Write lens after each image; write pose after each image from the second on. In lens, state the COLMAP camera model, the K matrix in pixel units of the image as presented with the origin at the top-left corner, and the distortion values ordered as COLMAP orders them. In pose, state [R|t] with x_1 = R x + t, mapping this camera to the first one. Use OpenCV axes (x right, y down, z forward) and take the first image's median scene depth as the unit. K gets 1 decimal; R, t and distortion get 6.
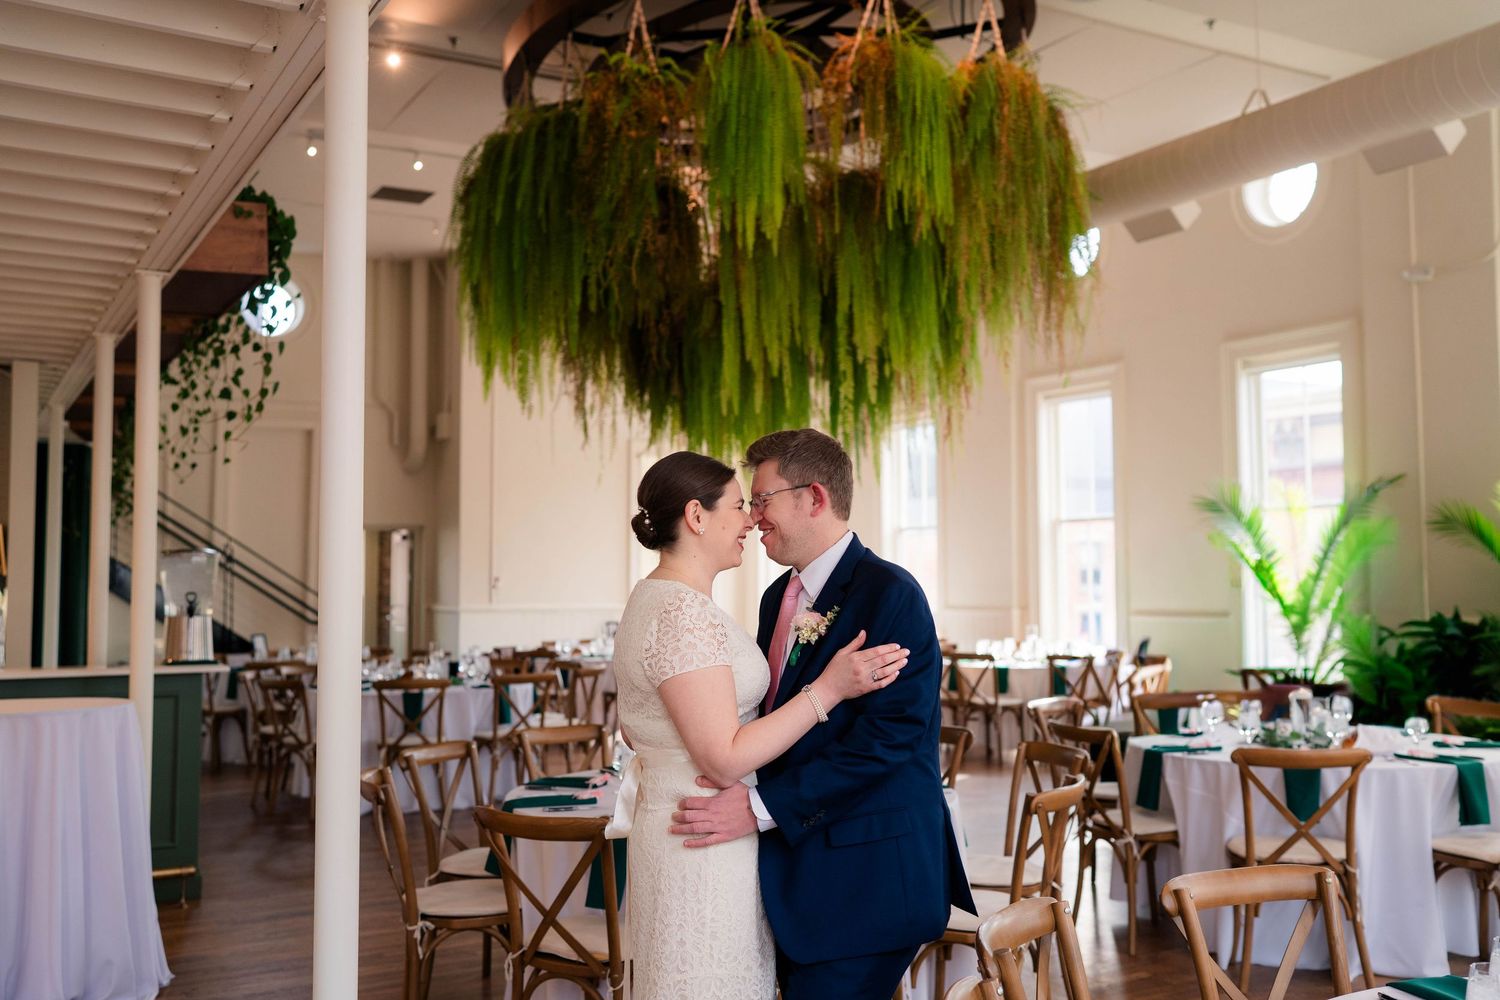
lens RADIAL K [[1598.5, 0, 750.0], [0, 1598.5, 500.0], [0, 0, 1]] dist [-0.048331, 0.207542]
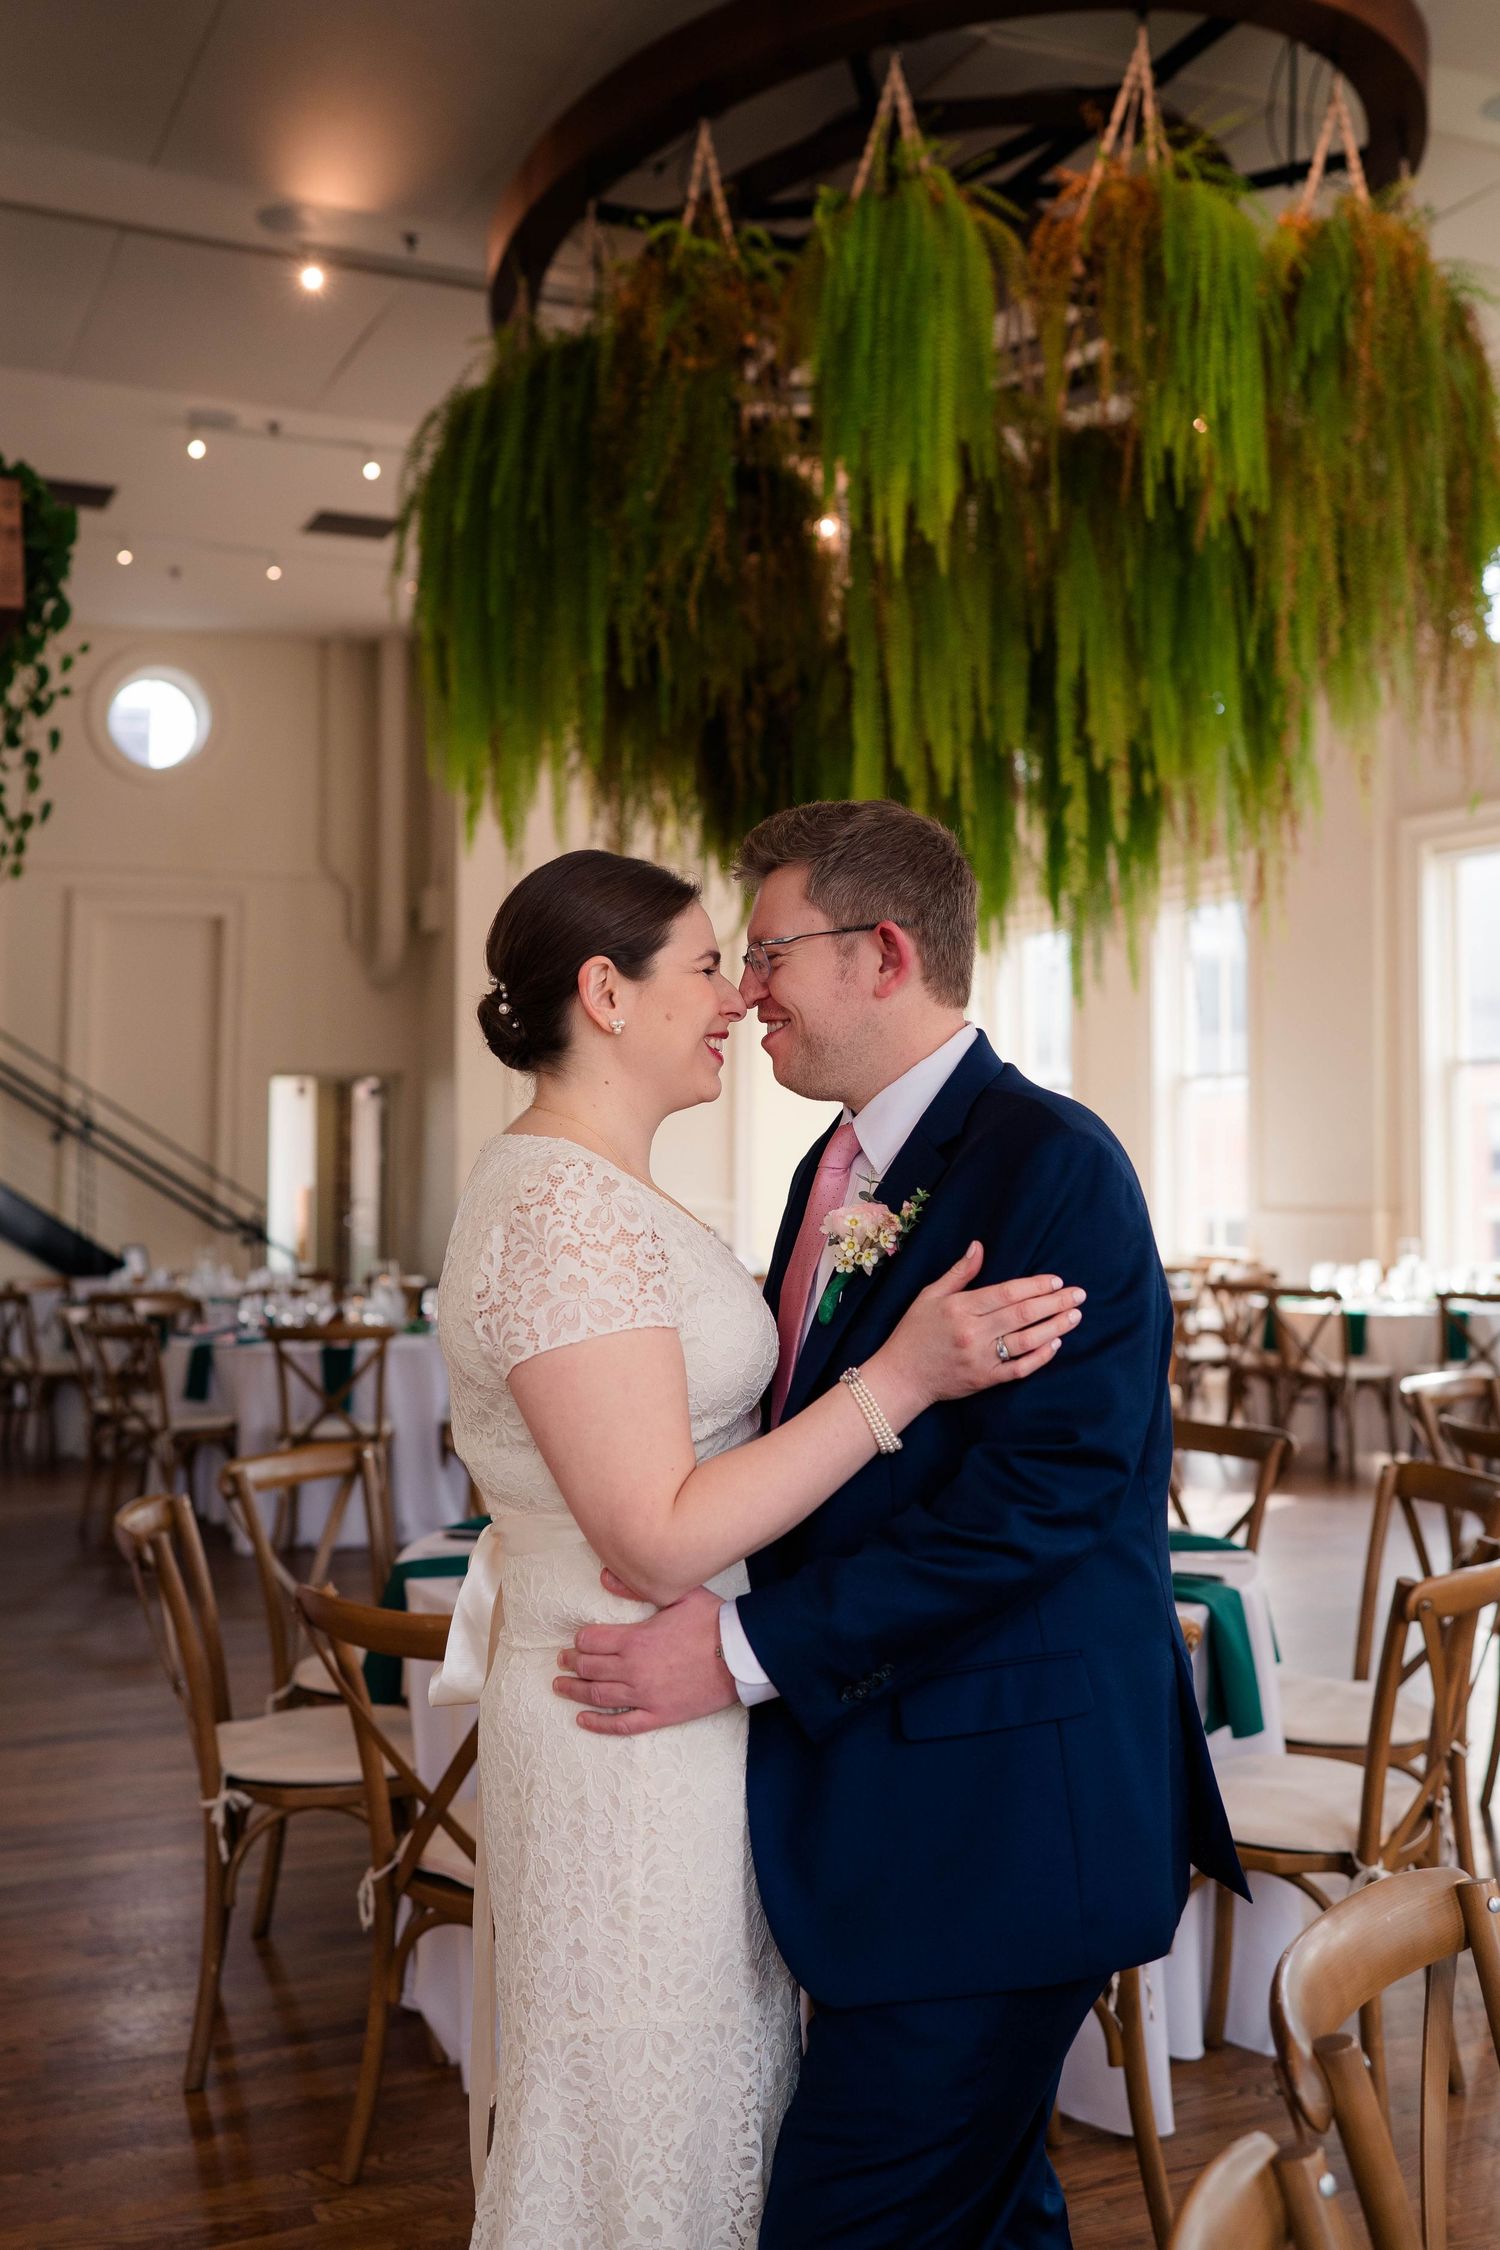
lens RADIAL K [[2397.8, 0, 742.4], [0, 2397.8, 1117.6], [0, 0, 1]] dist [-0.048331, 0.207542]
pose [[0.995313, 0.001683, -0.096689, 0.026255], [0.001094, 0.999589, 0.028656, 0.011950], [0.096698, -0.028627, 0.994902, 0.152181]]
